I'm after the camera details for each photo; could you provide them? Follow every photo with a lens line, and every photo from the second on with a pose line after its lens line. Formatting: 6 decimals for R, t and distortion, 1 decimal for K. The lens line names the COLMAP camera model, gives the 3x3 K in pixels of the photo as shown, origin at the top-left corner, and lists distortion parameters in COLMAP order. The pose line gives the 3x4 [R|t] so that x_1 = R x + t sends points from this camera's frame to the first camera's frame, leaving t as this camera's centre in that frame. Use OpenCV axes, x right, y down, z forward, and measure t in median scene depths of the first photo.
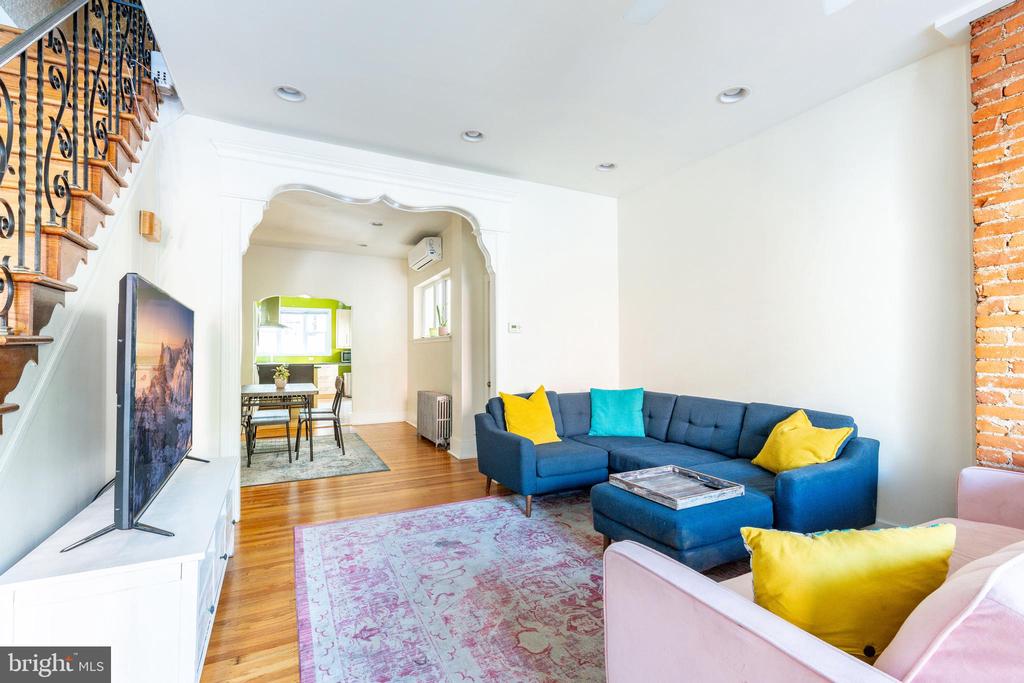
lens RADIAL K [[464.5, 0, 513.8], [0, 464.5, 342.2], [0, 0, 1]] dist [-0.002563, -0.001007]
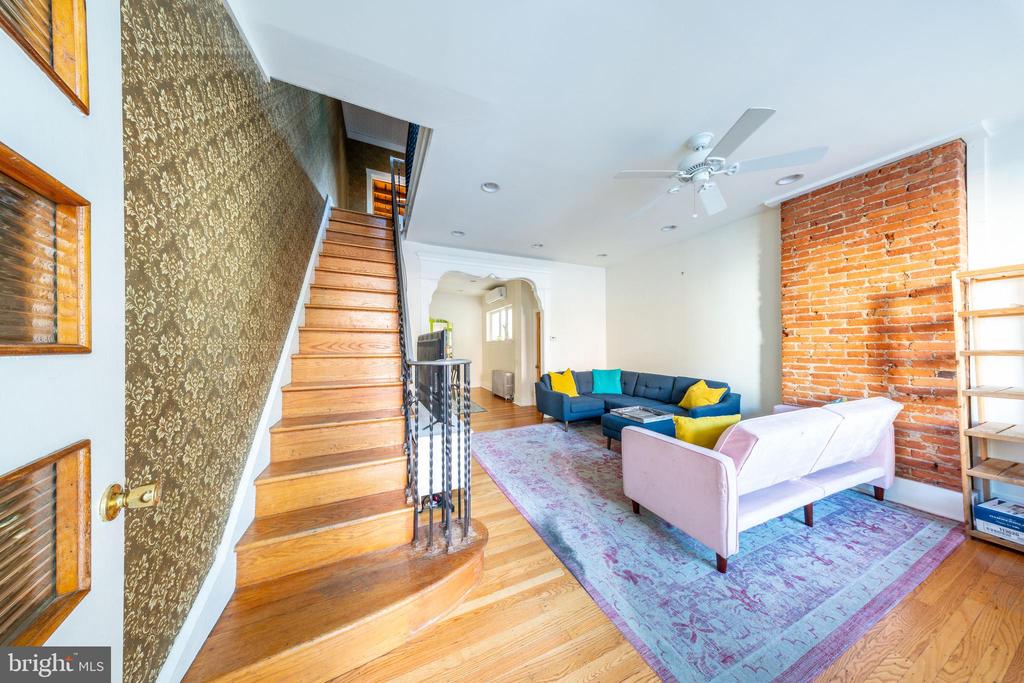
lens RADIAL K [[297.9, 0, 510.2], [0, 297.9, 343.4], [0, 0, 1]] dist [0.000360, -0.000003]
pose [[0.998974, -0.006853, -0.044760, -0.154164], [0.007669, 0.999807, 0.018086, -0.041149], [0.044627, -0.018410, 0.998834, -0.317820]]
